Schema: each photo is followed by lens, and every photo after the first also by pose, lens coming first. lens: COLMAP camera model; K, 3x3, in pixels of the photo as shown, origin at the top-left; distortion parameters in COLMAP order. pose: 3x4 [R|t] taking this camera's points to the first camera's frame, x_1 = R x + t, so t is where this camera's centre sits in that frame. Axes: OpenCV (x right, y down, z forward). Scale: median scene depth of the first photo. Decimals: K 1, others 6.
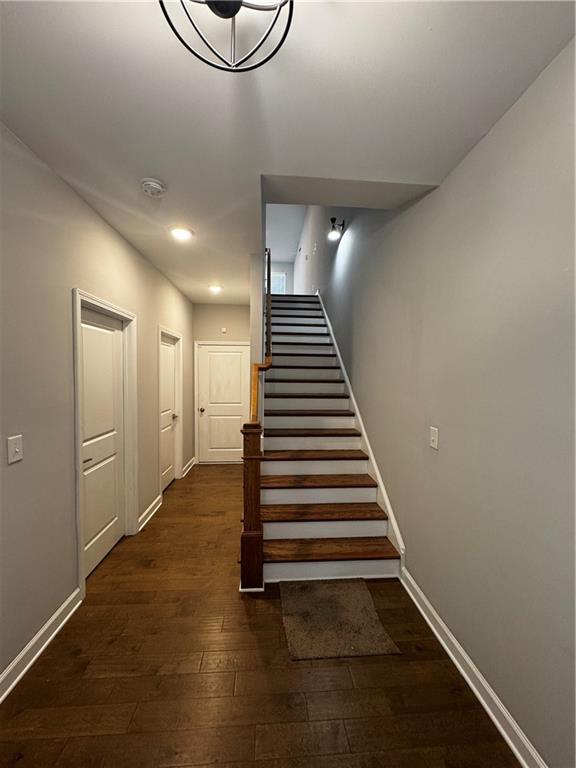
lens RADIAL K [[306.5, 0, 287.7], [0, 306.5, 385.1], [0, 0, 1]] dist [-0.001841, 0.000469]
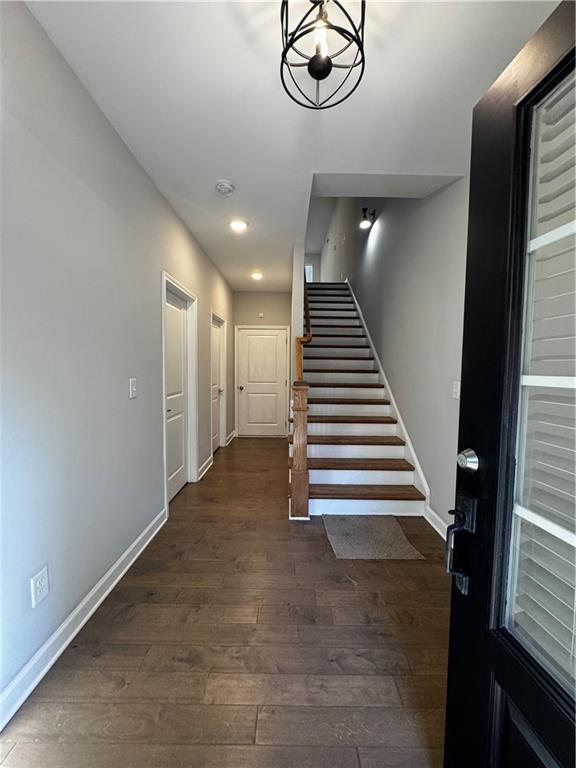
lens RADIAL K [[306.5, 0, 287.7], [0, 306.5, 385.1], [0, 0, 1]] dist [-0.001841, 0.000469]
pose [[0.997532, 0.005369, -0.070015, -0.054254], [-0.004179, 0.999844, 0.017139, 0.078390], [0.070096, -0.016804, 0.997399, -0.137233]]
